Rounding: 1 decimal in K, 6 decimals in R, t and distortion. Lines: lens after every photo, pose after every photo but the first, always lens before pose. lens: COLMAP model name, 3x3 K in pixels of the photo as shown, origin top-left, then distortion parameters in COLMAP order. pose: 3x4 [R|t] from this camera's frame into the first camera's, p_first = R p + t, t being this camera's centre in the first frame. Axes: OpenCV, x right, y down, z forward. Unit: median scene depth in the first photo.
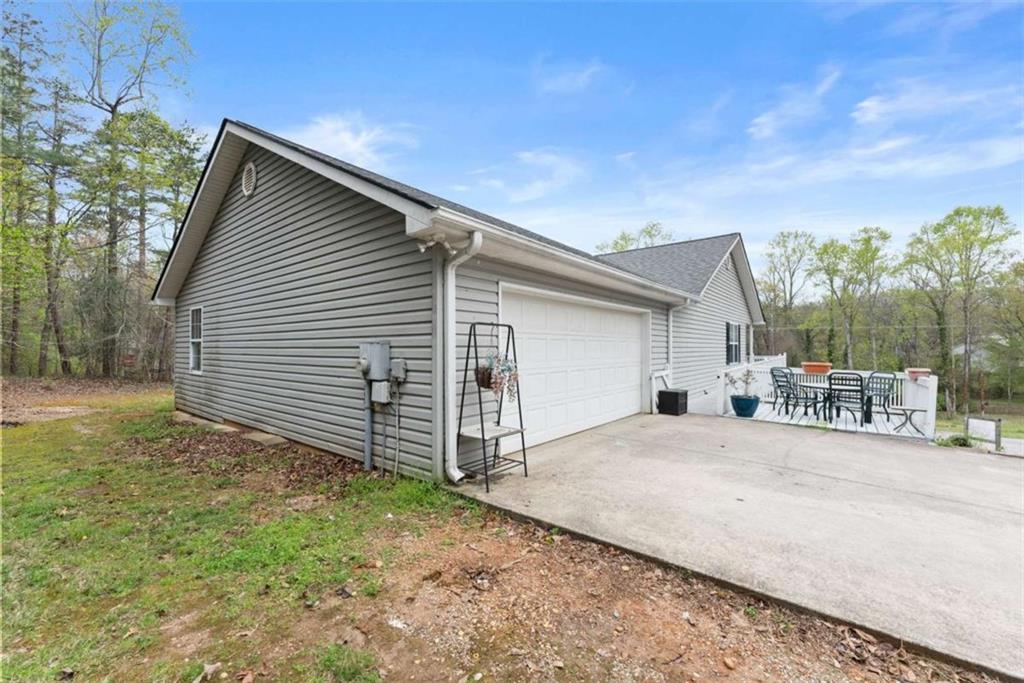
lens RADIAL K [[415.8, 0, 512.6], [0, 415.8, 345.8], [0, 0, 1]] dist [-0.001299, -0.000589]
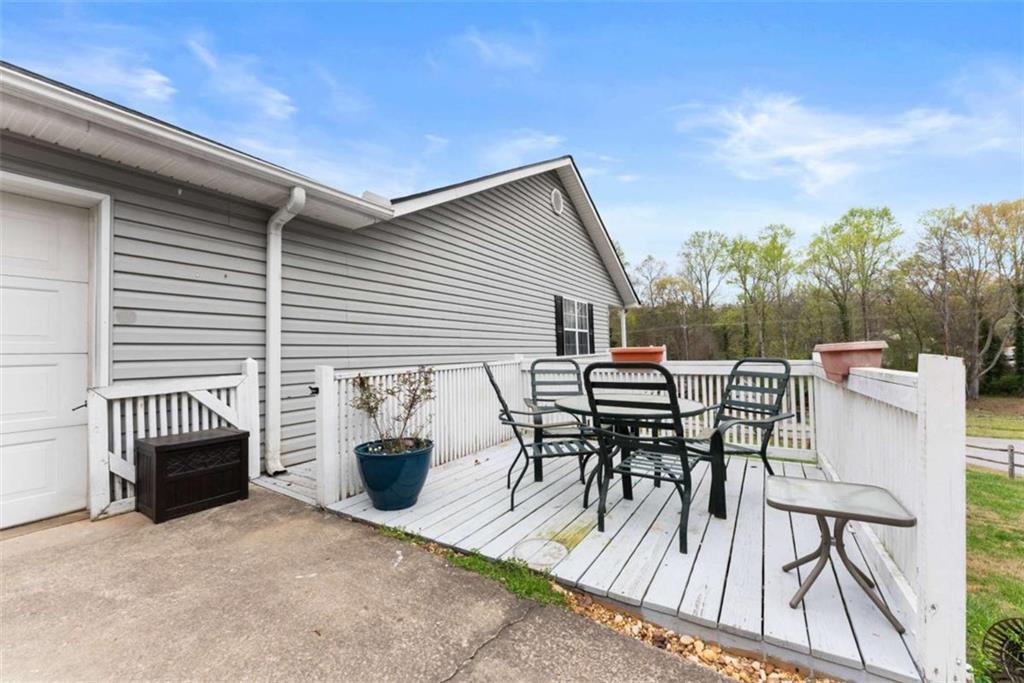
lens RADIAL K [[415.8, 0, 510.8], [0, 415.8, 343.0], [0, 0, 1]] dist [-0.001299, -0.000589]
pose [[0.991311, -0.027035, 0.128734, 0.080581], [0.030561, 0.999208, -0.025490, 0.006622], [-0.127943, 0.029202, 0.991352, 0.084996]]
